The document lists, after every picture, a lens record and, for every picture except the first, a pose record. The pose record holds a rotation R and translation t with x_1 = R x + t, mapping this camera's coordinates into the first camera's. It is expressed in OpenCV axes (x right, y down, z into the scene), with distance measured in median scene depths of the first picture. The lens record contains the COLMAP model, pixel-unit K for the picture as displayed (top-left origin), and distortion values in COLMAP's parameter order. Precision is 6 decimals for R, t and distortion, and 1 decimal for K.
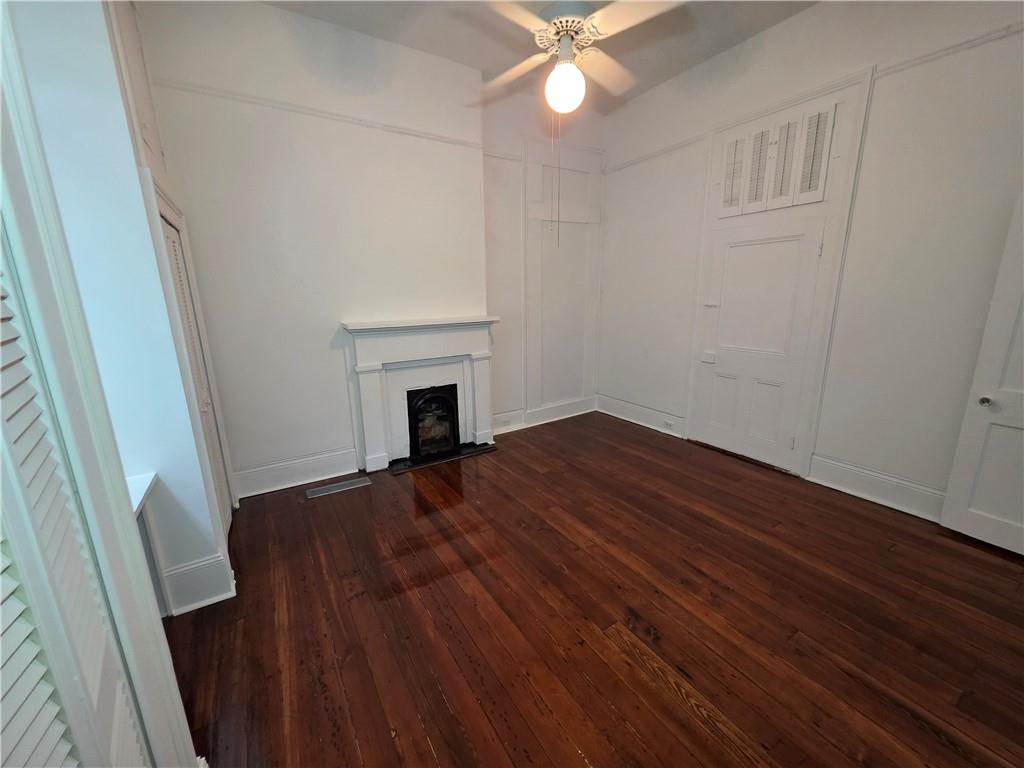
lens RADIAL K [[408.5, 0, 515.5], [0, 408.5, 382.6], [0, 0, 1]] dist [0.003087, -0.001058]
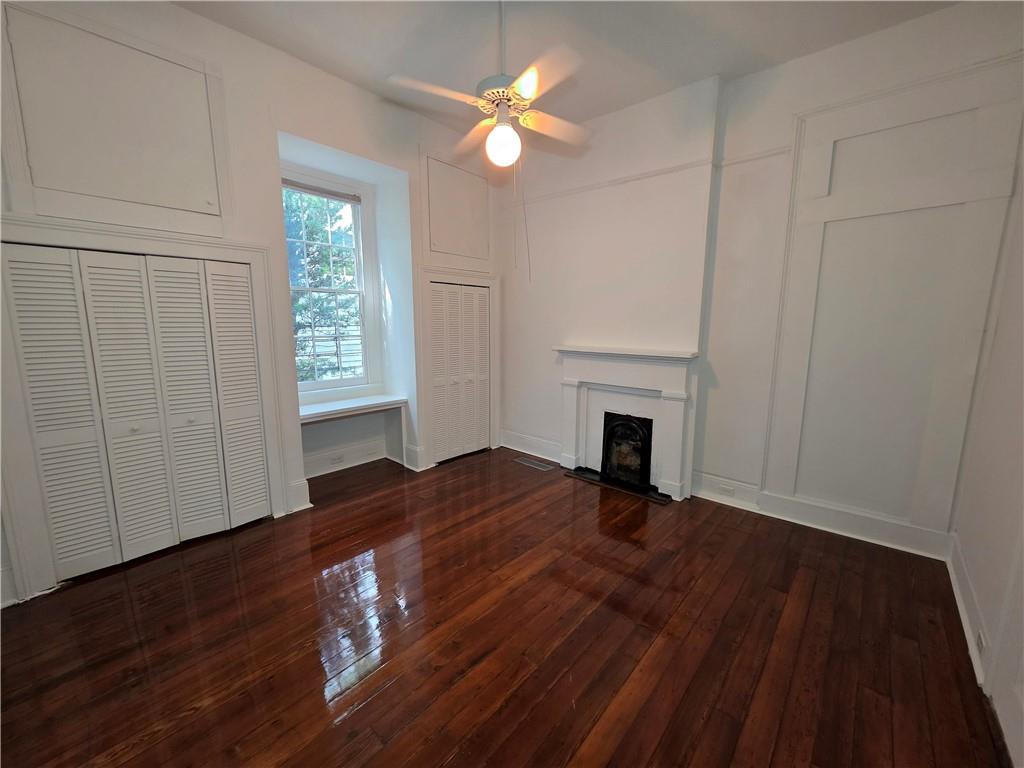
lens RADIAL K [[408.5, 0, 512.7], [0, 408.5, 382.5], [0, 0, 1]] dist [0.003087, -0.001058]
pose [[0.278286, 0.160790, -0.946944, 0.734995], [-0.226140, 0.969142, 0.098102, -0.113522], [0.933497, 0.186841, 0.306060, 0.448337]]
